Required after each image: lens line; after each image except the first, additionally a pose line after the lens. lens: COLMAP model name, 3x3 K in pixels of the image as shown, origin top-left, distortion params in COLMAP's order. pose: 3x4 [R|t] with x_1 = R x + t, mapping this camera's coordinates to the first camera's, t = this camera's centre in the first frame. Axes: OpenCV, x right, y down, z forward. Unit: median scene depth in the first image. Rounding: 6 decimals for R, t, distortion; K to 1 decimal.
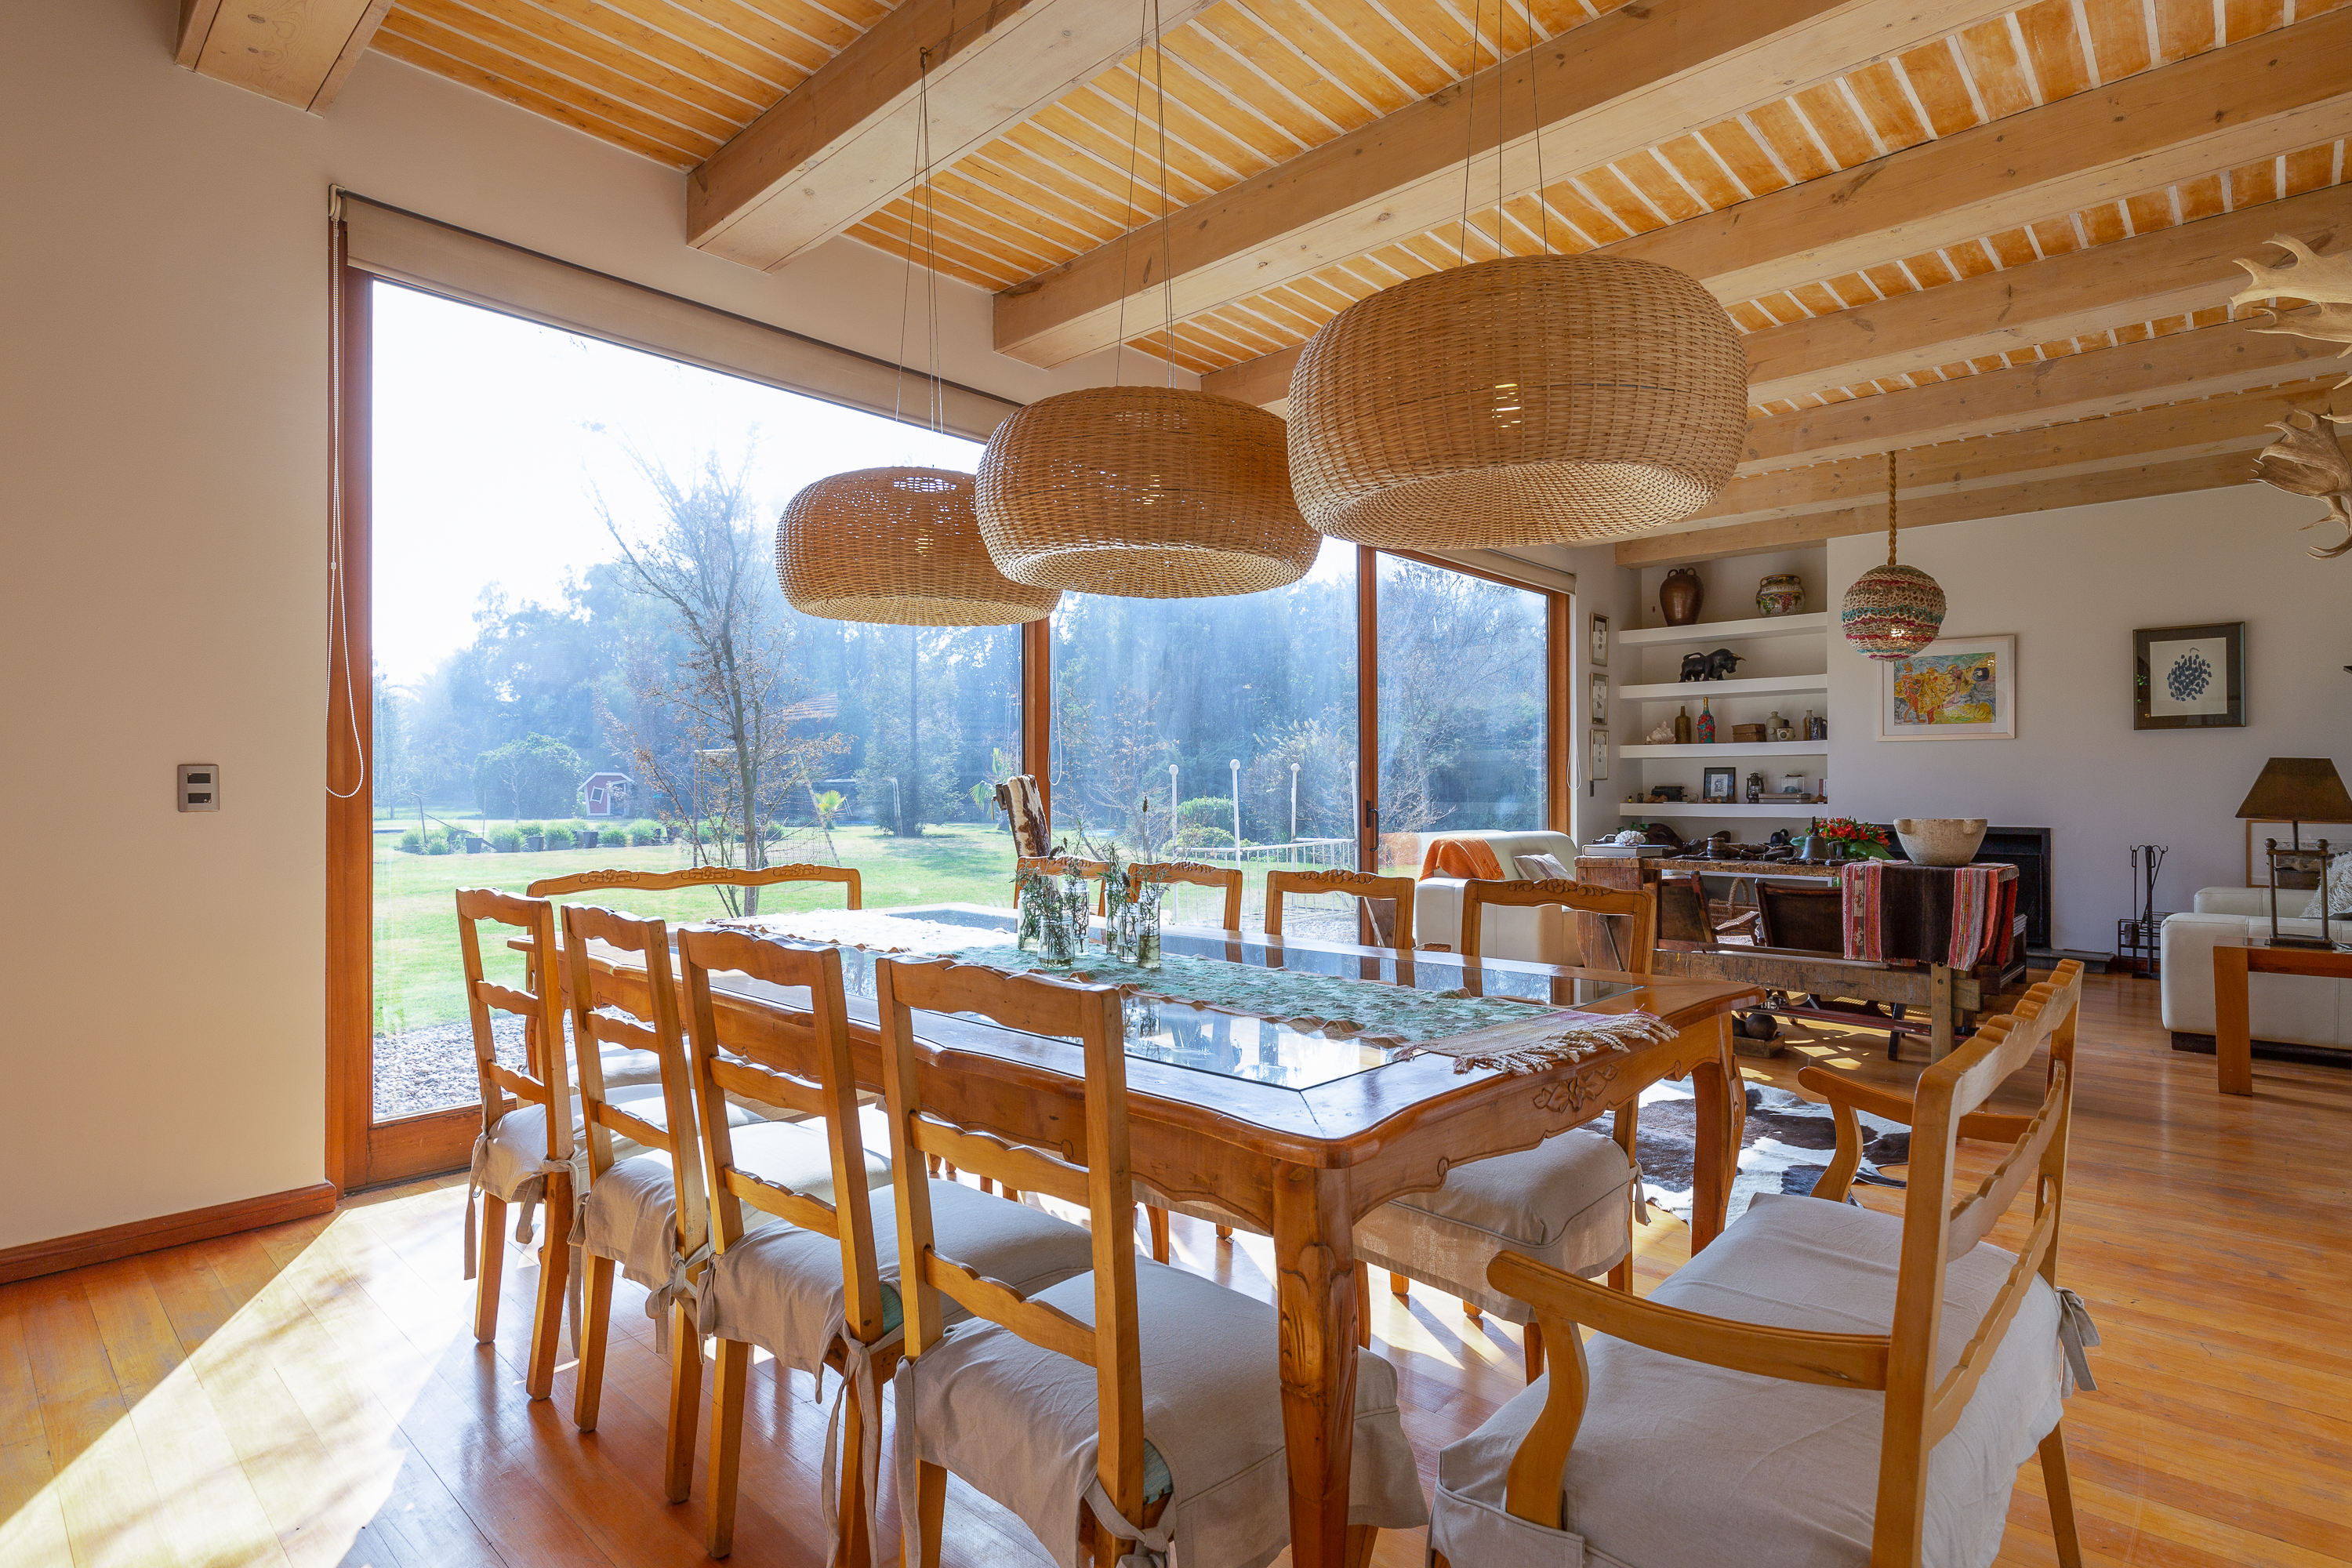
lens RADIAL K [[1186.9, 0, 1184.1], [0, 1186.9, 719.5], [0, 0, 1]] dist [-0.000866, 0.000033]
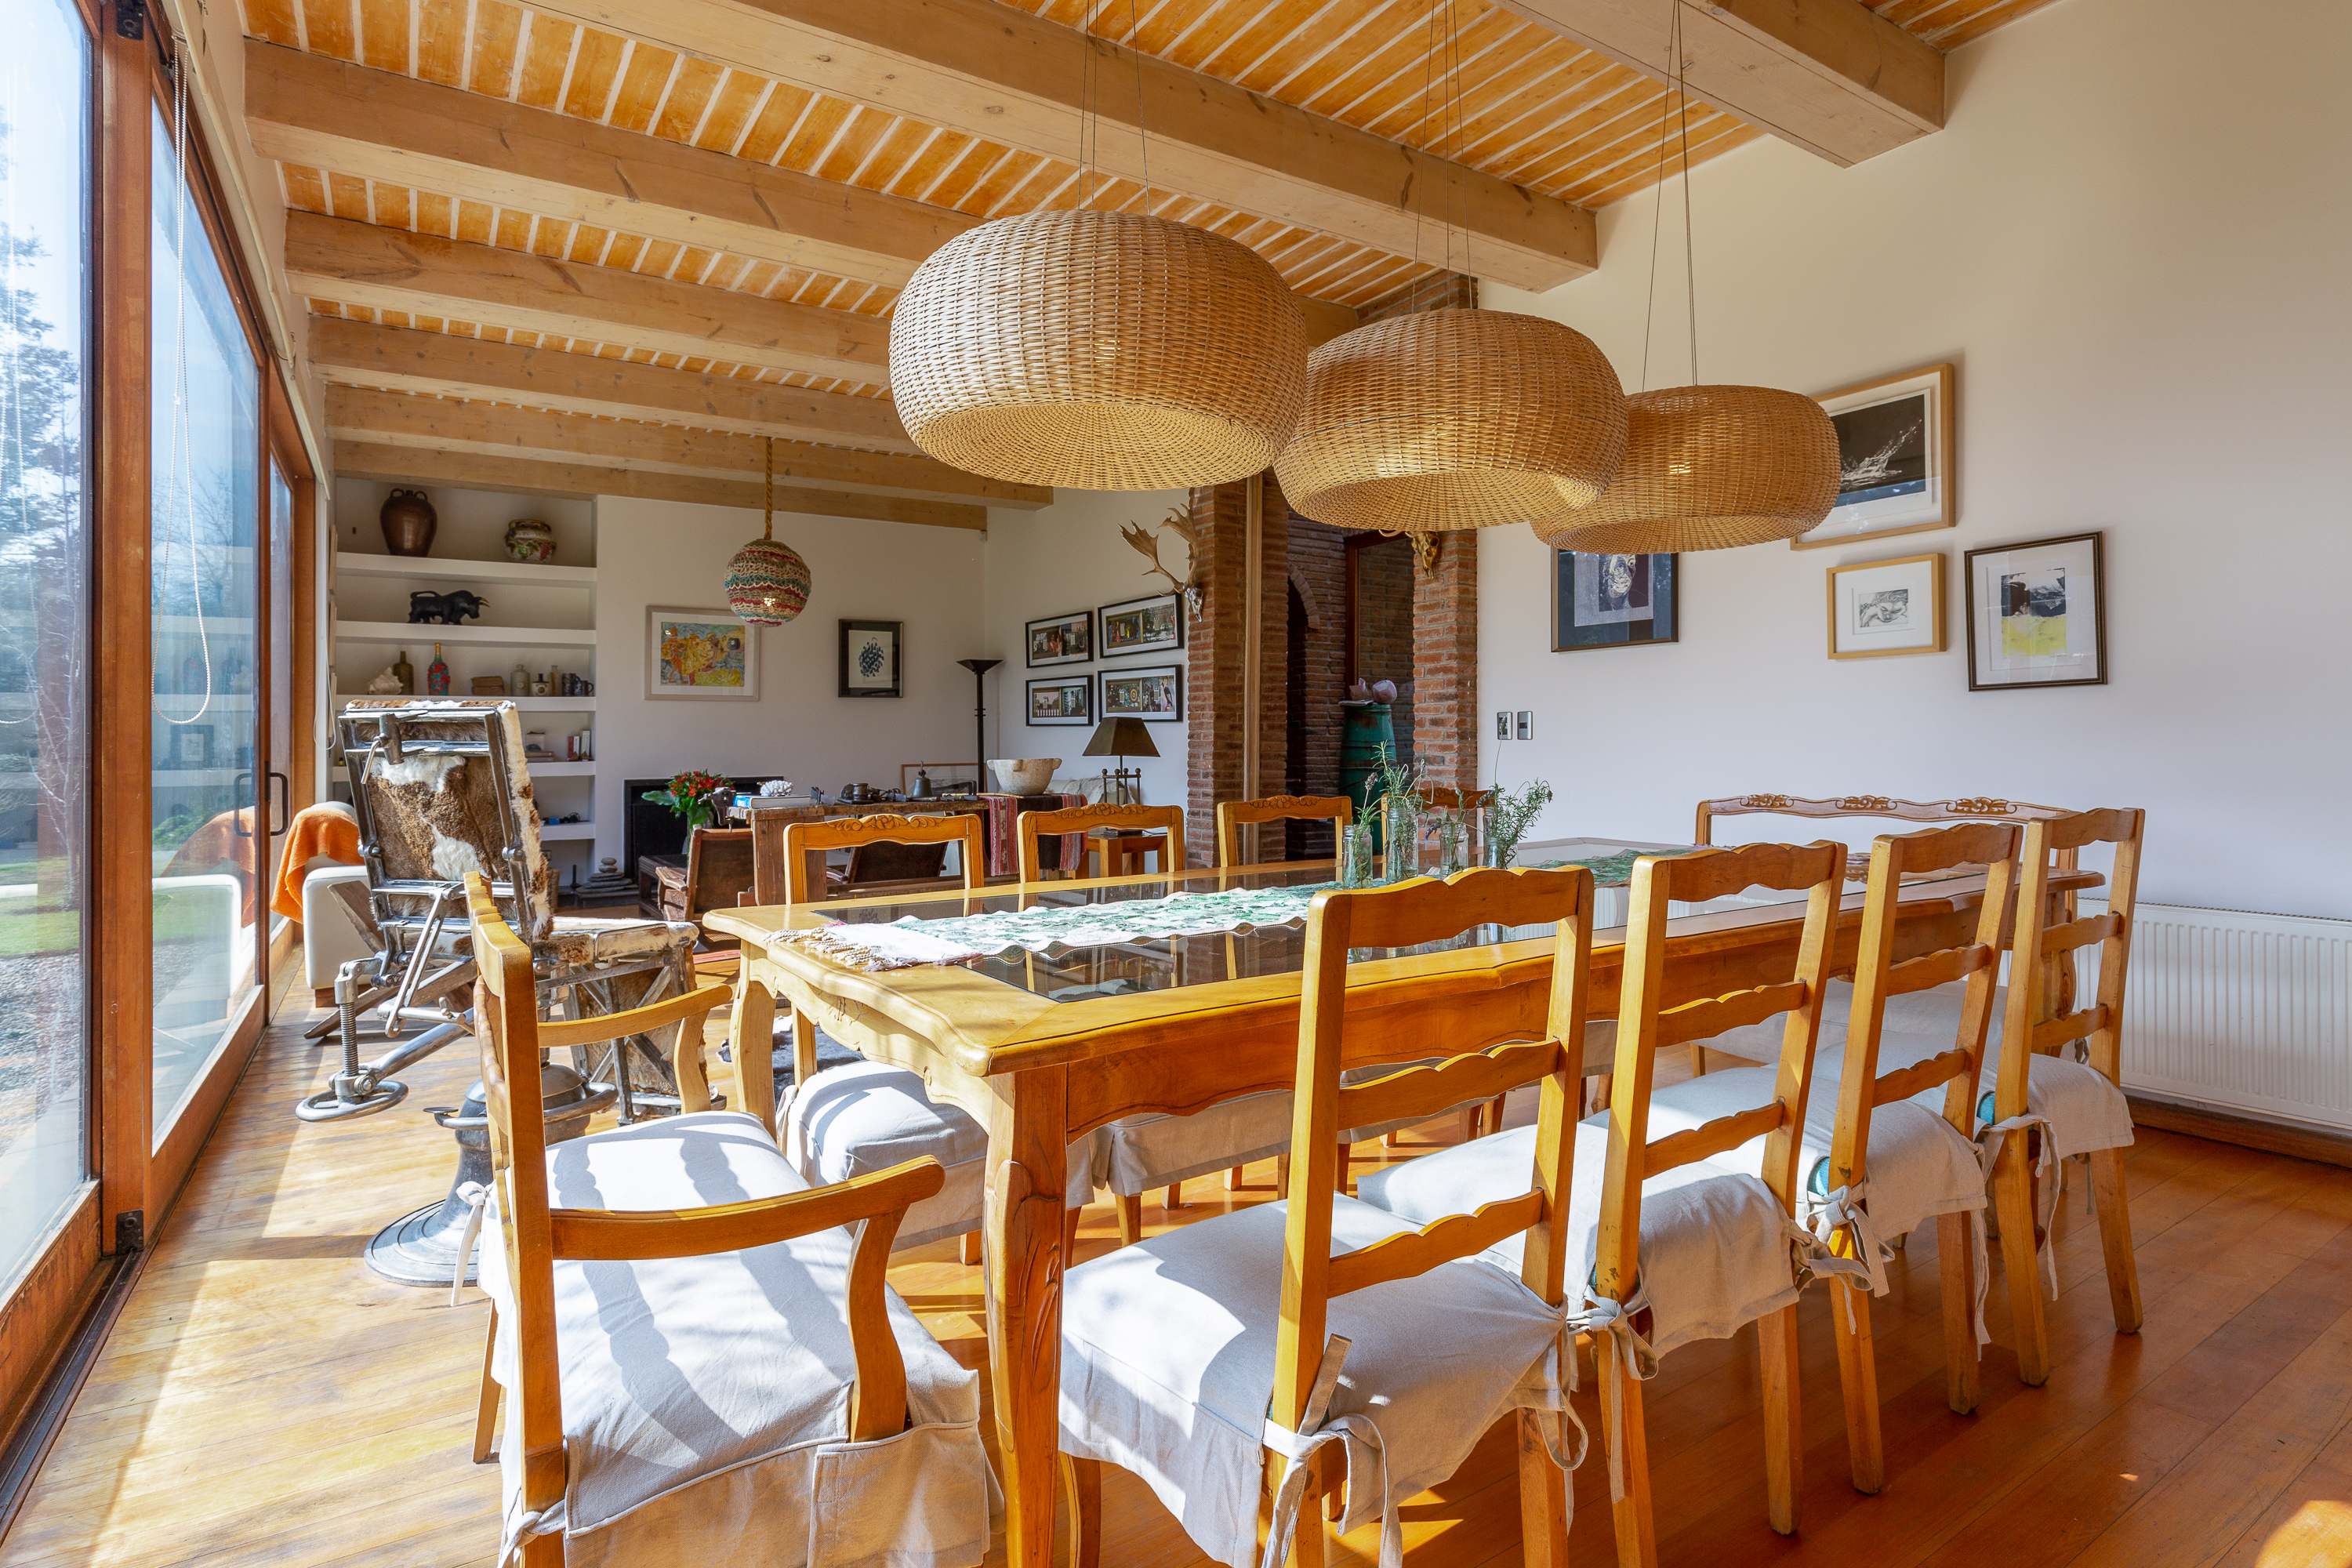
lens RADIAL K [[1186.9, 0, 1184.1], [0, 1186.9, 719.5], [0, 0, 1]] dist [-0.000866, 0.000033]
pose [[0.247345, 0.014044, 0.968826, -0.309563], [-0.044528, 0.999003, -0.003114, 0.017952], [-0.967904, -0.042370, 0.247723, 0.287152]]
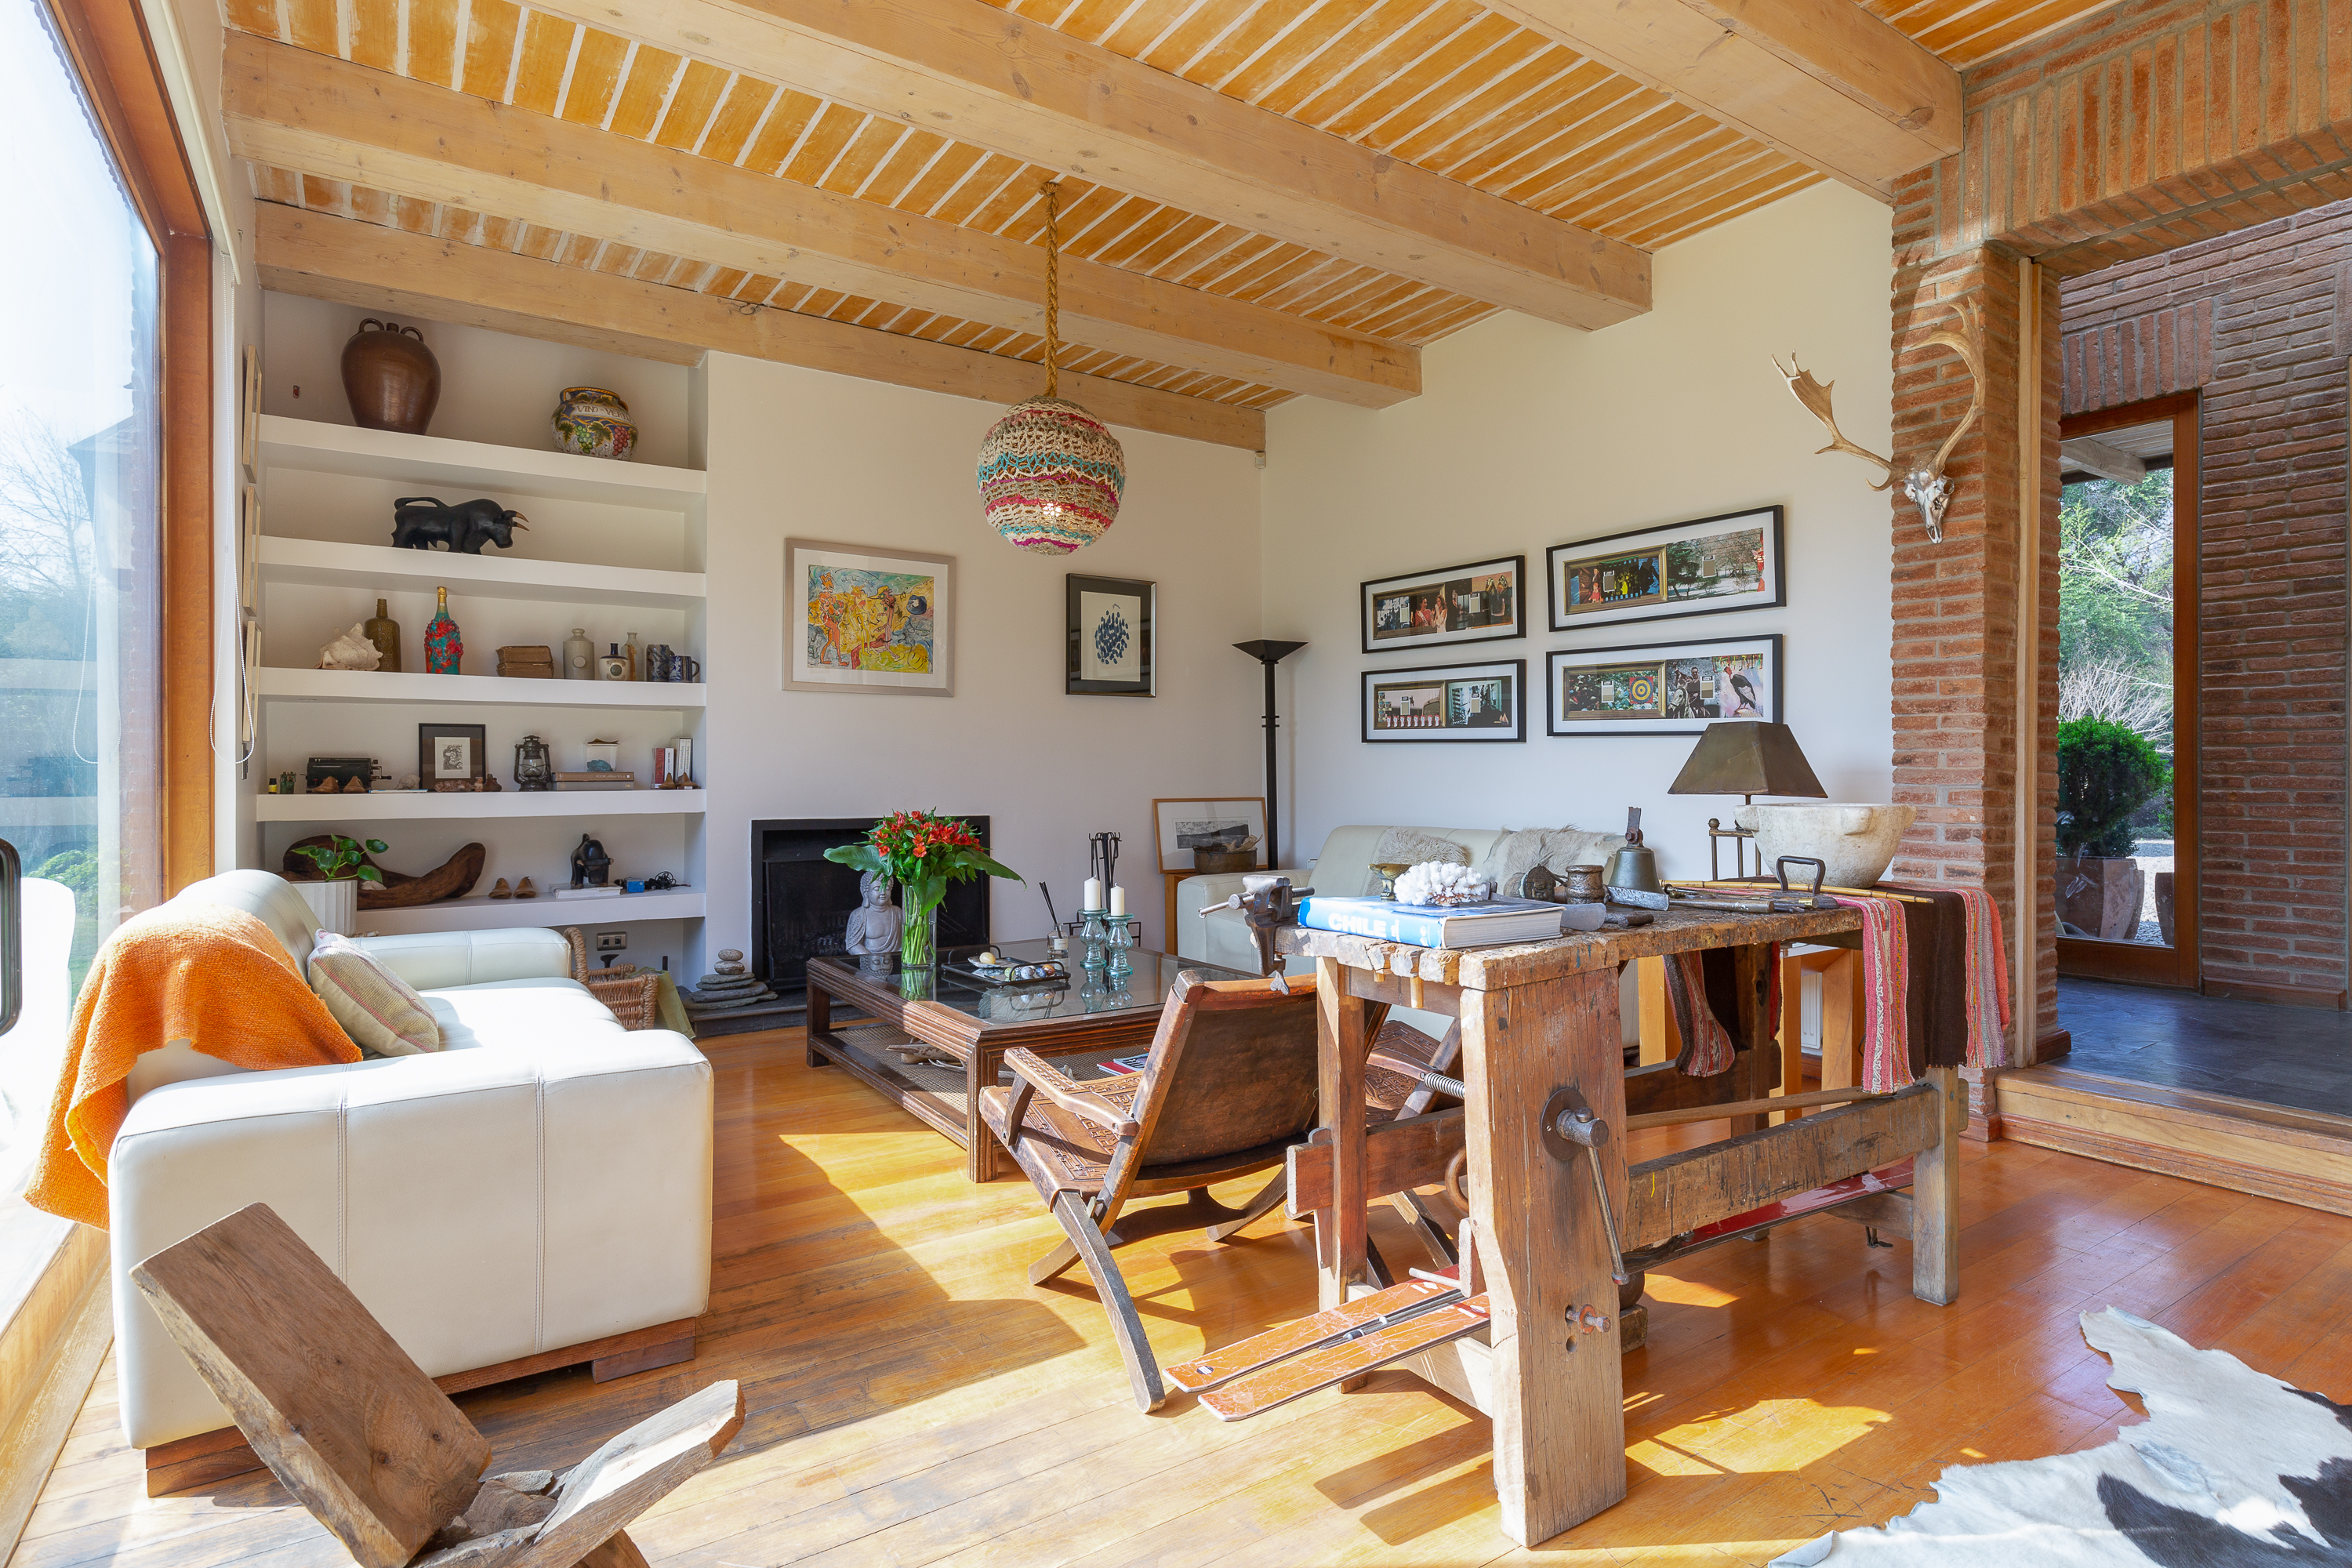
lens RADIAL K [[1213.3, 0, 1227.5], [0, 1213.3, 776.3], [0, 0, 1]] dist [-0.000837, -0.000221]
pose [[0.216146, -0.006834, 0.976337, -0.002502], [-0.057972, 0.998121, 0.019820, 0.038142], [-0.974639, -0.060884, 0.215344, 0.629757]]
